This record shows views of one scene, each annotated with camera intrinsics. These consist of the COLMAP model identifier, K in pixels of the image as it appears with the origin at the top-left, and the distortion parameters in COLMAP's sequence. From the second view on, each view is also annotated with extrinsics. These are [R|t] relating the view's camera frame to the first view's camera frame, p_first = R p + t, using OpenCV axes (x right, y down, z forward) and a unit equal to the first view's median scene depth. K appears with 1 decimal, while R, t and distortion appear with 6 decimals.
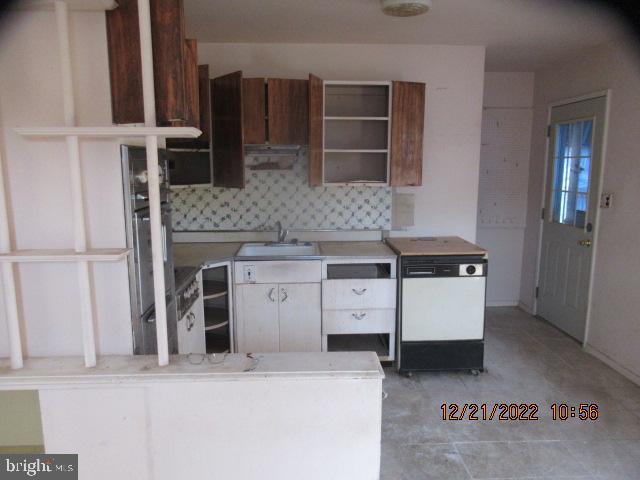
lens RADIAL K [[478.9, 0, 321.1], [0, 478.9, 239.6], [0, 0, 1]] dist [-0.011334, 0.003327]
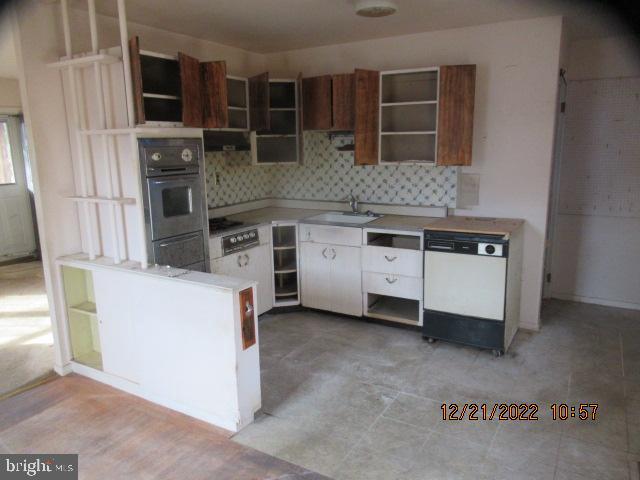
lens RADIAL K [[478.9, 0, 315.6], [0, 478.9, 240.6], [0, 0, 1]] dist [-0.011334, 0.003327]
pose [[0.837600, 0.096988, -0.537605, 0.524093], [-0.073282, 0.995167, 0.065360, 0.005106], [0.541346, -0.015348, 0.840660, -0.047814]]
